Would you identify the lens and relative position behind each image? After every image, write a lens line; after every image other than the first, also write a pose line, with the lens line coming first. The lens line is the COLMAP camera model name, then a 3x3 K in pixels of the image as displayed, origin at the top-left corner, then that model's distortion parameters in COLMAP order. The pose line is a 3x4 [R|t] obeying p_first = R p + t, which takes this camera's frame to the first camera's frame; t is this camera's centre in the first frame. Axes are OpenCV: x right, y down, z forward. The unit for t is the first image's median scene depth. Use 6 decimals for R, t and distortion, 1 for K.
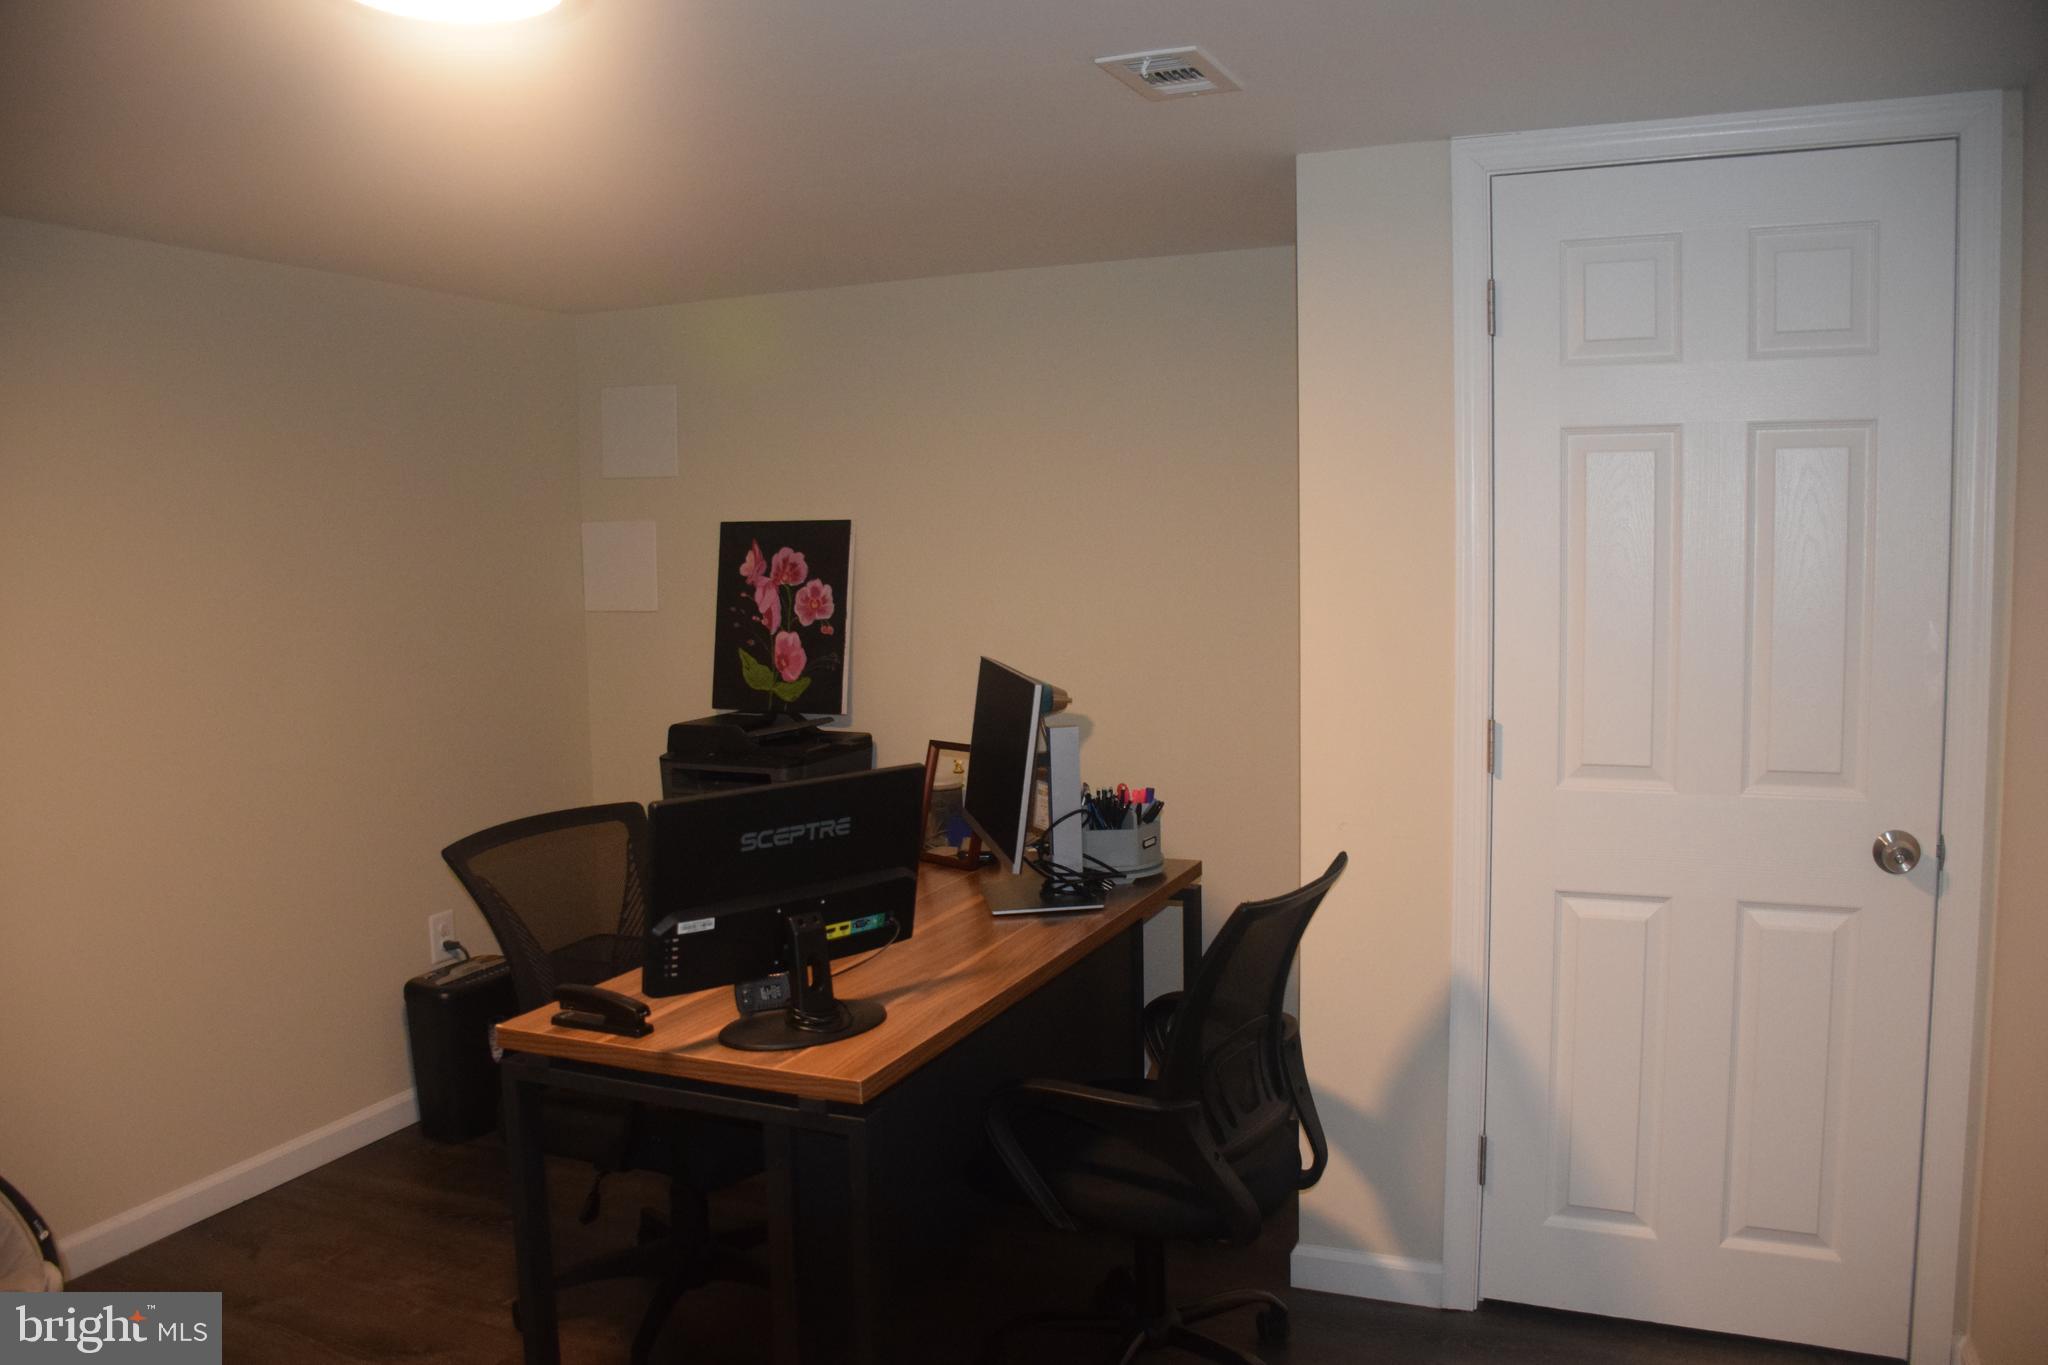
lens RADIAL K [[1604.8, 0, 1024.0], [0, 1604.8, 682.5], [0, 0, 1]] dist [-0.136464, 0.083833]
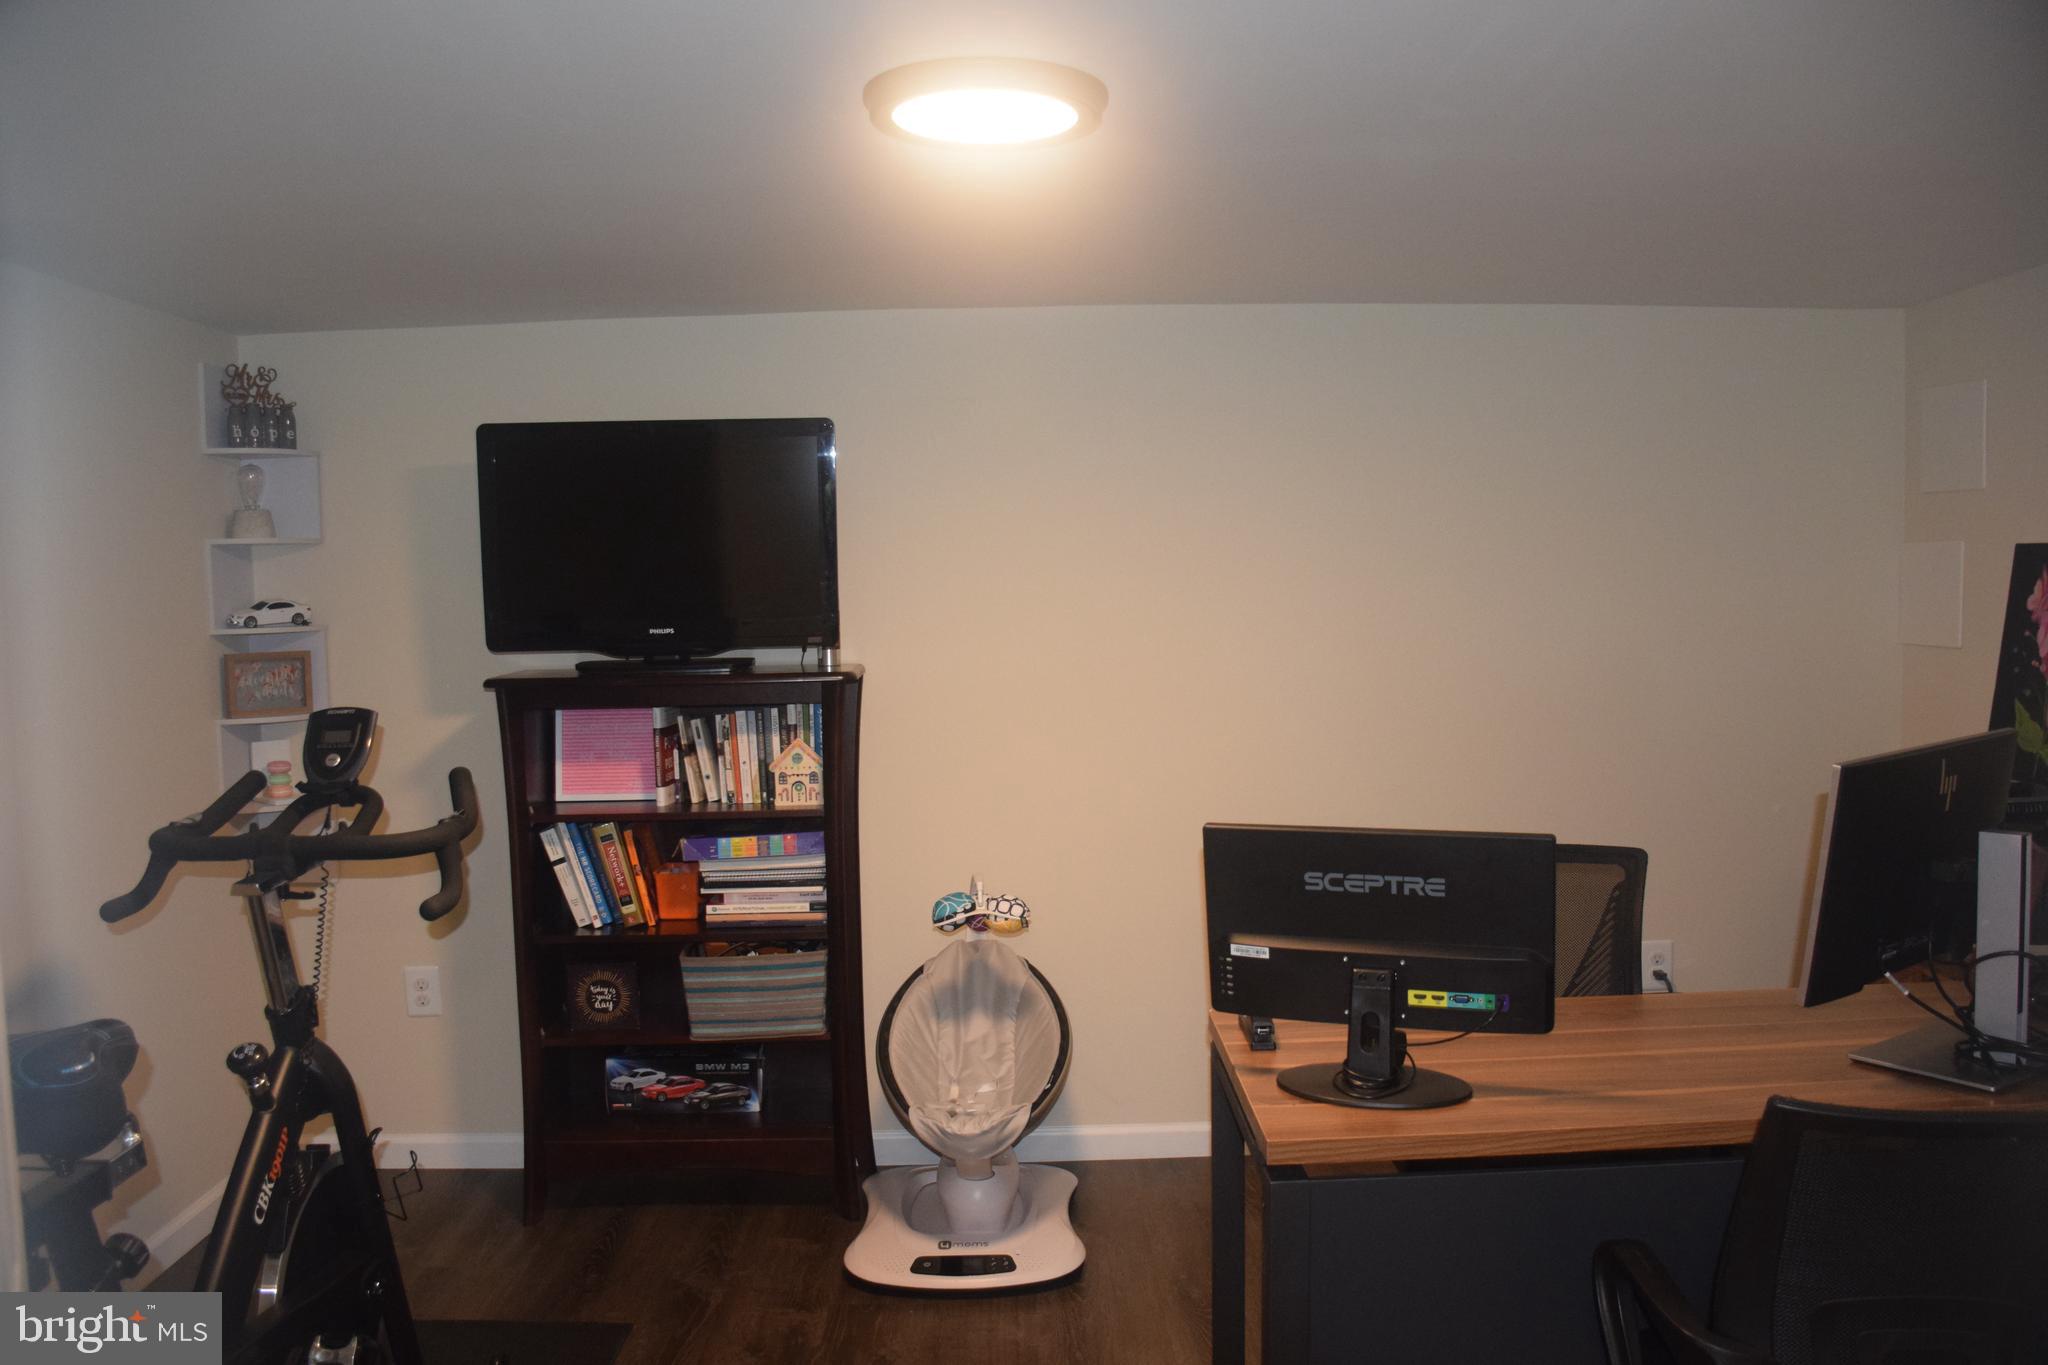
lens RADIAL K [[1604.8, 0, 1024.0], [0, 1604.8, 682.5], [0, 0, 1]] dist [-0.136464, 0.083833]
pose [[0.432219, 0.072087, -0.898883, 0.598696], [-0.075766, 0.996178, 0.043459, -0.048967], [0.898580, 0.049321, 0.436029, 0.389263]]
